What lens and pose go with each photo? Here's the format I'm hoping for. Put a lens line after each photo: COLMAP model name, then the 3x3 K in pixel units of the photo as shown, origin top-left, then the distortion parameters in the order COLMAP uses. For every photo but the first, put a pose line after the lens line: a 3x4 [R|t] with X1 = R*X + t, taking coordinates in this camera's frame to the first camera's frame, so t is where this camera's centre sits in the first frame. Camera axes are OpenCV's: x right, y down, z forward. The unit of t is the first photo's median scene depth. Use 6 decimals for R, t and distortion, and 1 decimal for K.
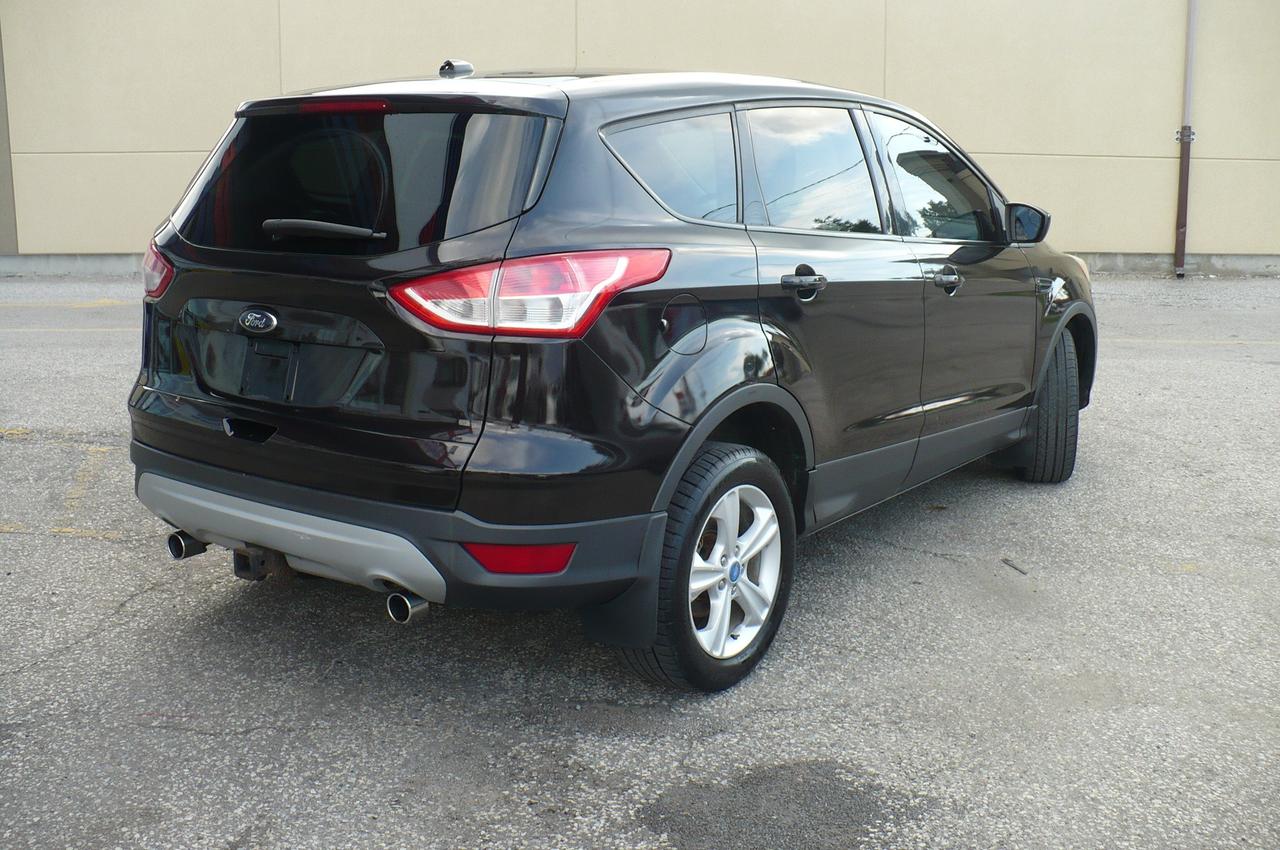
lens RADIAL K [[1445.4, 0, 640.0], [0, 1445.4, 425.0], [0, 0, 1]] dist [-0.296945, 0.479142]
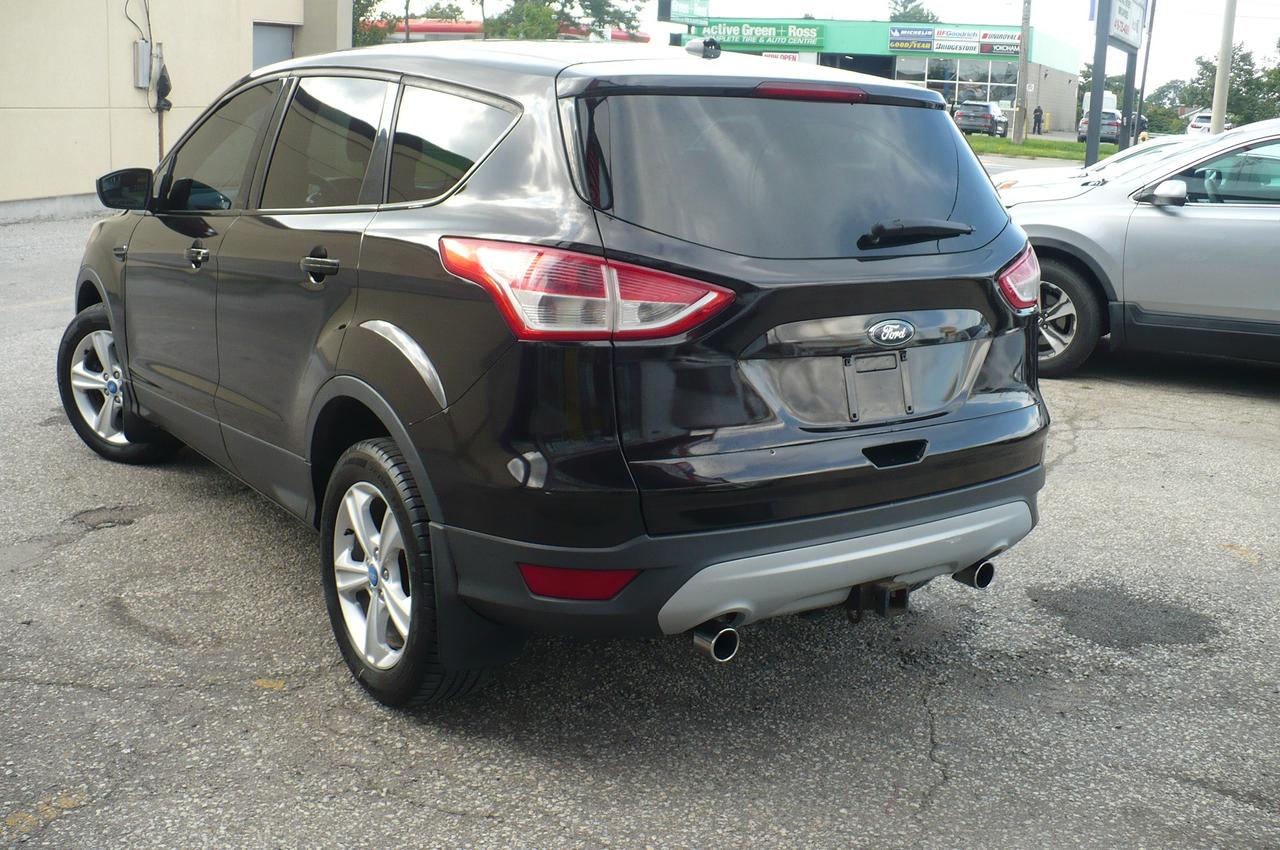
lens RADIAL K [[1445.4, 0, 640.0], [0, 1445.4, 425.0], [0, 0, 1]] dist [-0.296945, 0.479142]
pose [[0.332223, -0.207743, 0.920038, -1.256600], [0.164807, 0.973222, 0.160240, -0.202168], [-0.928691, 0.098394, 0.357565, 0.881326]]
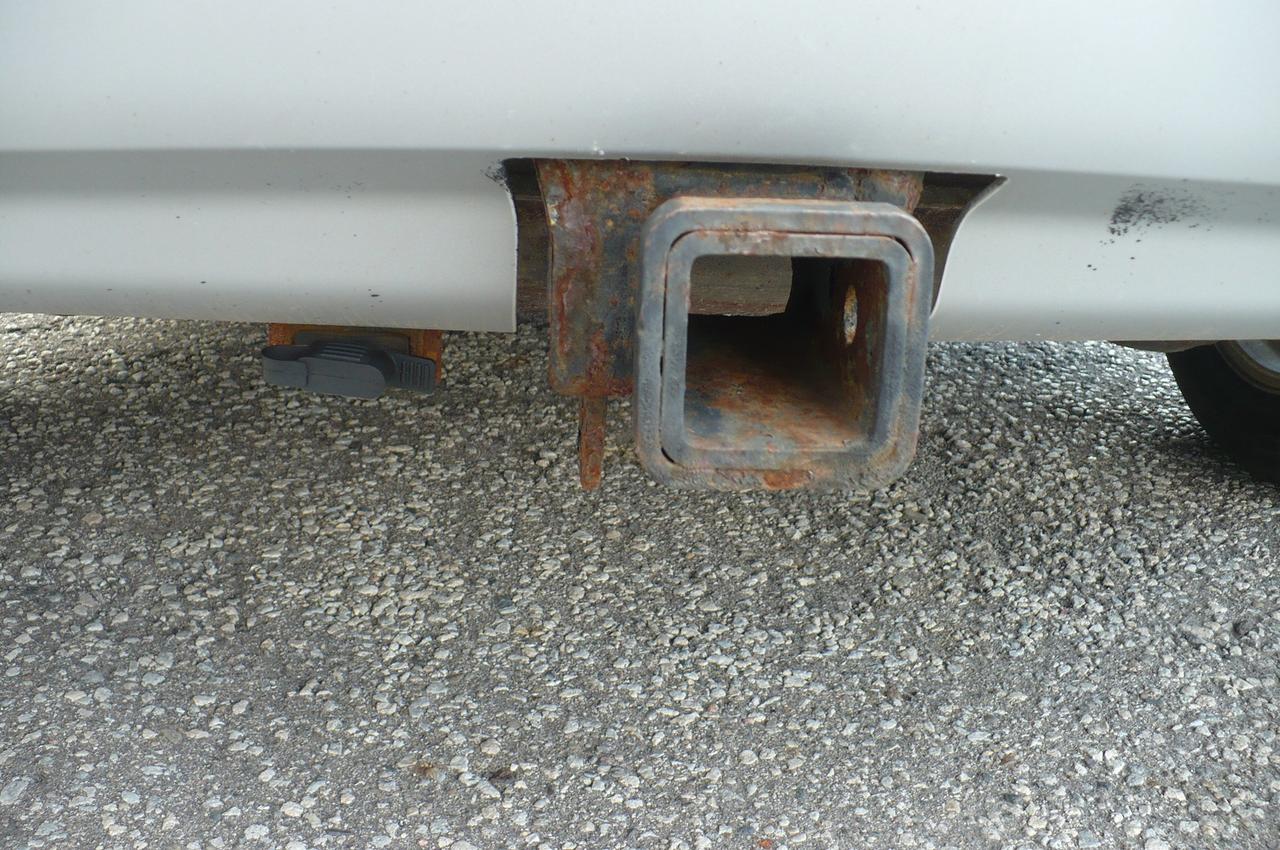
lens RADIAL K [[1445.4, 0, 640.0], [0, 1445.4, 425.0], [0, 0, 1]] dist [-0.296945, 0.479142]
pose [[0.765140, -0.203187, 0.610963, -0.386210], [0.095842, 0.974271, 0.203984, 0.087611], [-0.636691, -0.097520, 0.764928, 1.000121]]
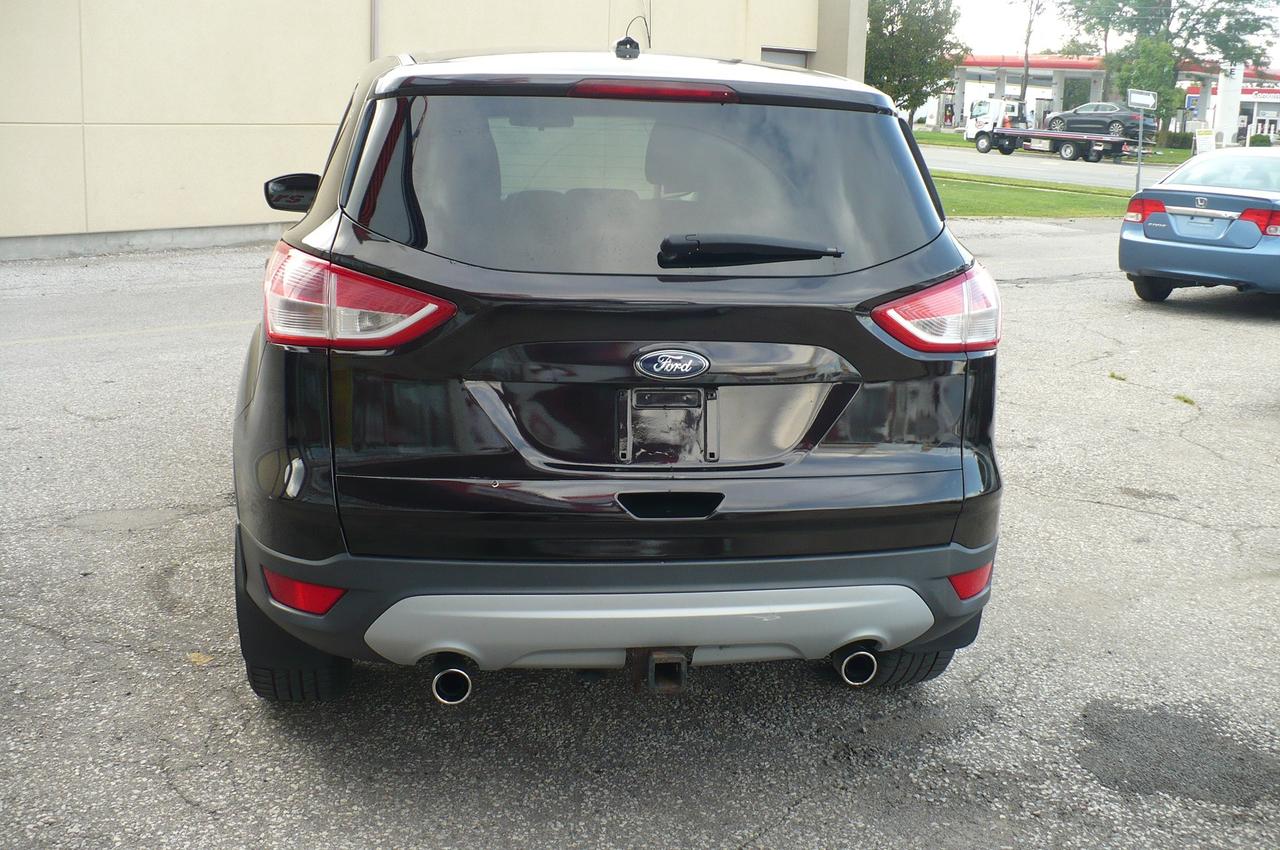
lens RADIAL K [[1445.4, 0, 640.0], [0, 1445.4, 425.0], [0, 0, 1]] dist [-0.296945, 0.479142]
pose [[0.708246, -0.136488, 0.692646, -0.894805], [0.118911, 0.990179, 0.073529, -0.107847], [-0.695879, 0.030287, 0.717520, 0.469259]]
